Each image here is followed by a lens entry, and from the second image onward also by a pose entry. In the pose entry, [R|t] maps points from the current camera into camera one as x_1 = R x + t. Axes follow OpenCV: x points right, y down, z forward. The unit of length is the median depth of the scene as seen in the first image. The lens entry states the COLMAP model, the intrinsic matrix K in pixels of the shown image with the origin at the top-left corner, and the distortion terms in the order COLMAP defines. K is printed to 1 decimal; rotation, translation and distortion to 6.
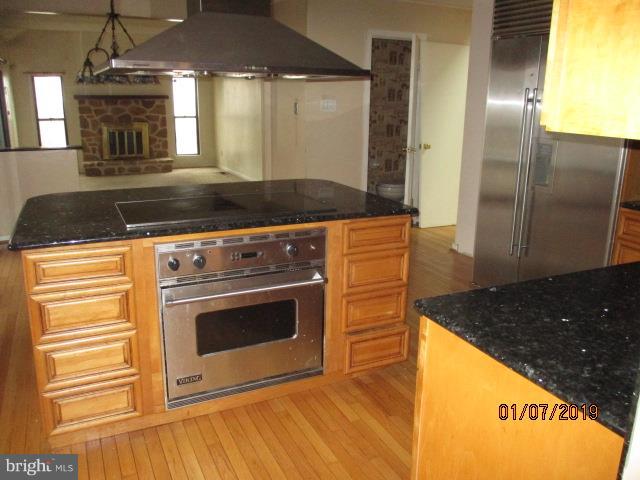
lens RADIAL K [[537.8, 0, 317.3], [0, 537.8, 237.8], [0, 0, 1]] dist [-0.027571, 0.009252]
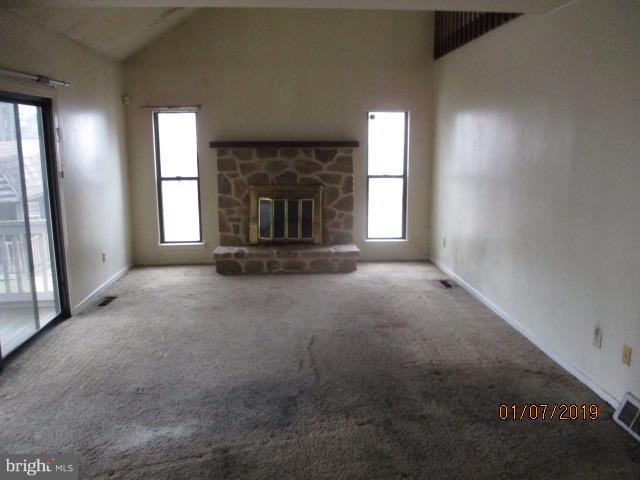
lens RADIAL K [[537.8, 0, 321.9], [0, 537.8, 238.5], [0, 0, 1]] dist [-0.027571, 0.009252]
pose [[0.935698, 0.055956, -0.348336, -0.107477], [-0.081213, 0.994989, -0.058322, -0.124169], [0.343327, 0.082861, 0.935554, 0.452736]]
